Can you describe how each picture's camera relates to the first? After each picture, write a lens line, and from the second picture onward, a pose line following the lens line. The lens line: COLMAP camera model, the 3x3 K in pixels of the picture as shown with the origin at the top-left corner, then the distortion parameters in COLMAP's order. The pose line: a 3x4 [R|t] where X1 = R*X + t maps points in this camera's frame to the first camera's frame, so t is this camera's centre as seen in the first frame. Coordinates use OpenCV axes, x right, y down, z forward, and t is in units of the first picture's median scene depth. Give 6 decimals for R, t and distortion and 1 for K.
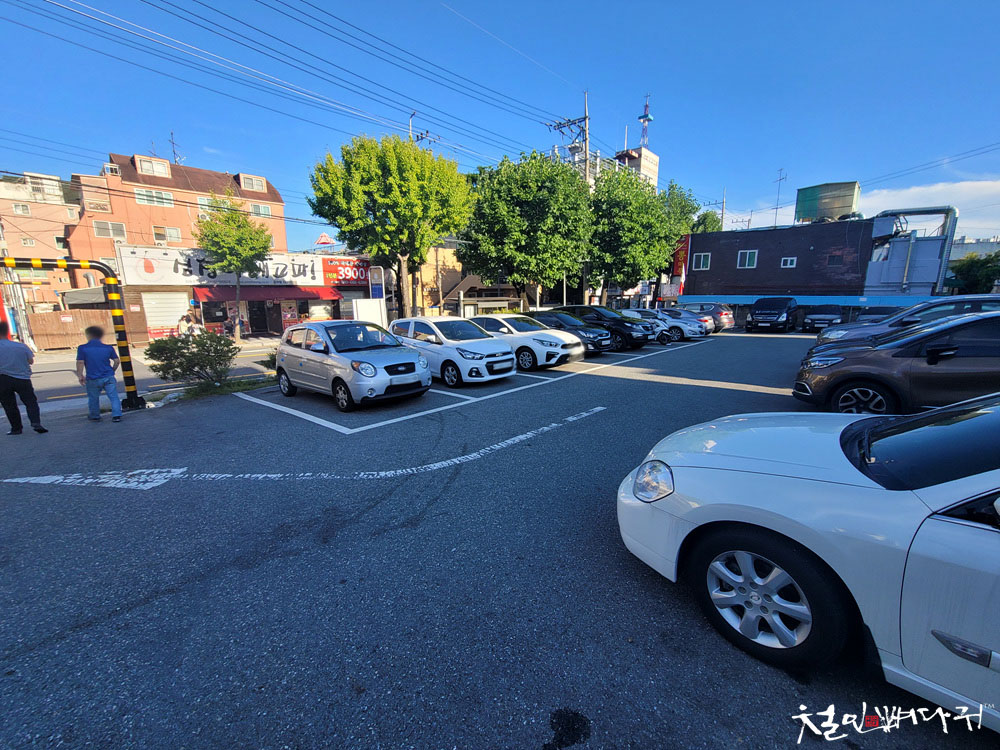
lens RADIAL K [[410.8, 0, 492.1], [0, 410.8, 378.5], [0, 0, 1]] dist [-0.014510, -0.000005]
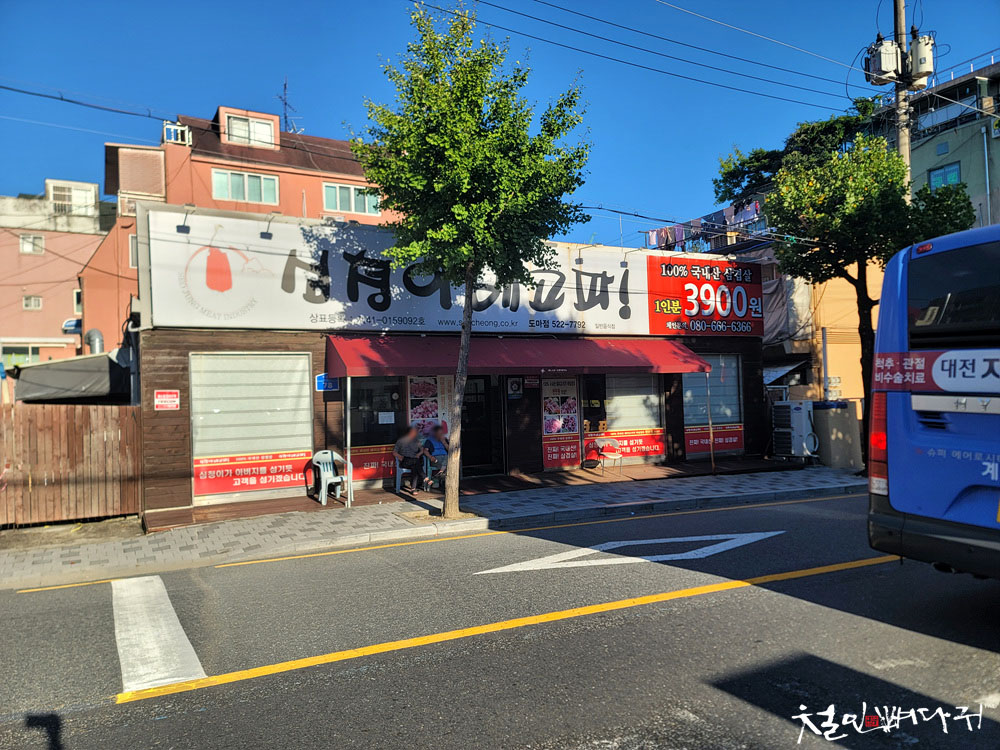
lens RADIAL K [[740.4, 0, 503.6], [0, 740.4, 379.0], [0, 0, 1]] dist [0.002779, -0.011388]
pose [[0.948800, -0.041957, -0.313079, -0.363385], [-0.031331, 0.973752, -0.225445, -0.054681], [0.314321, 0.223711, 0.922581, 0.441910]]
